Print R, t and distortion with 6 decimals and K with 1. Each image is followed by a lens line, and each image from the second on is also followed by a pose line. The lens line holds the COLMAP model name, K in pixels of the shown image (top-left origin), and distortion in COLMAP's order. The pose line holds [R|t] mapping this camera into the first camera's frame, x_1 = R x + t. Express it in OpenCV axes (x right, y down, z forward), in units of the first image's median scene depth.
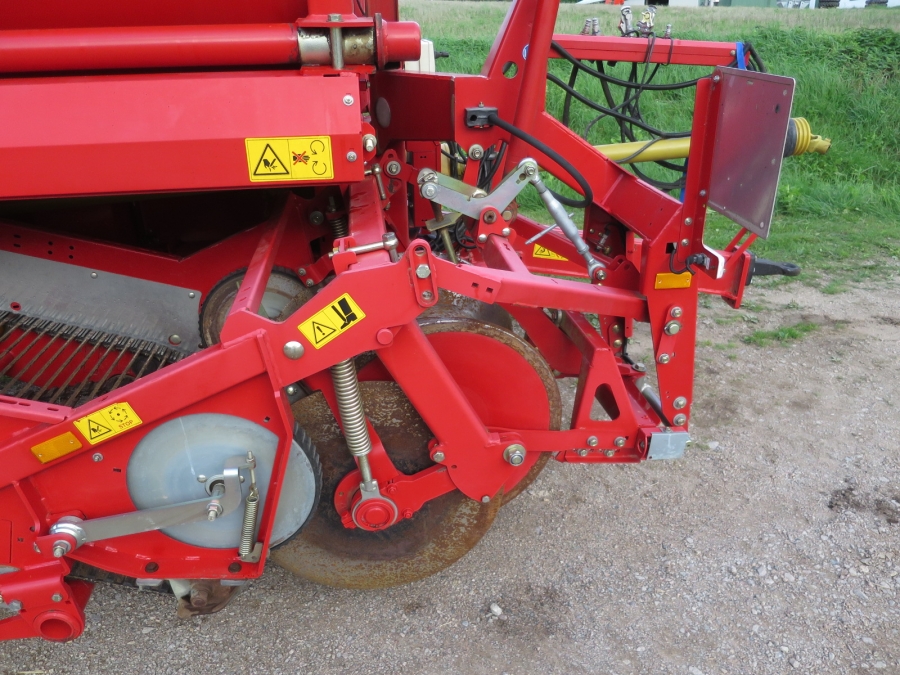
lens RADIAL K [[648.0, 0, 451.0], [0, 648.0, 335.5], [0, 0, 1]] dist [-0.058225, 0.015326]
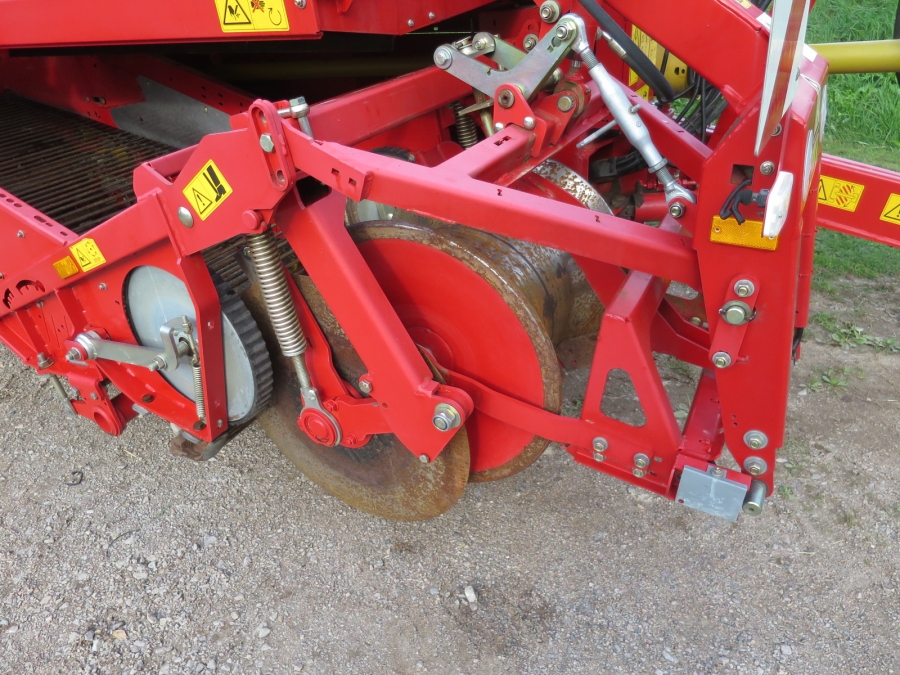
lens RADIAL K [[648.0, 0, 450.8], [0, 648.0, 336.9], [0, 0, 1]] dist [-0.058225, 0.015326]
pose [[0.786737, 0.274460, -0.552917, 0.566103], [-0.204498, 0.961021, 0.186060, -0.056466], [0.582431, -0.033310, 0.812197, 0.436160]]
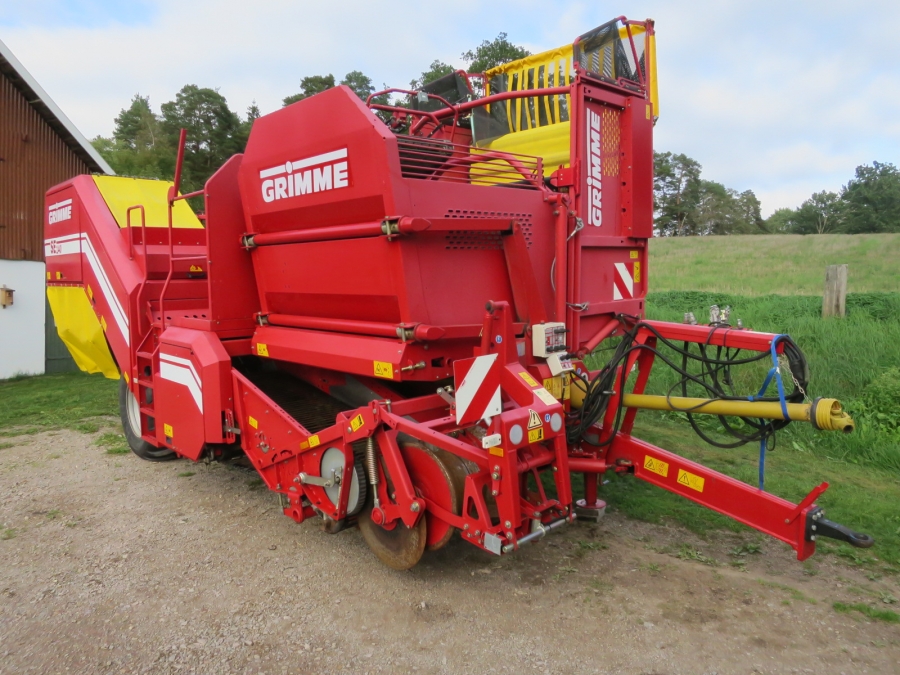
lens RADIAL K [[639.1, 0, 446.3], [0, 639.1, 333.3], [0, 0, 1]] dist [-0.042969, -0.006089]
pose [[0.589256, 0.075773, -0.804385, 2.147535], [-0.335674, 0.928560, -0.158430, -0.070021], [0.734915, 0.363367, 0.572595, -0.460645]]
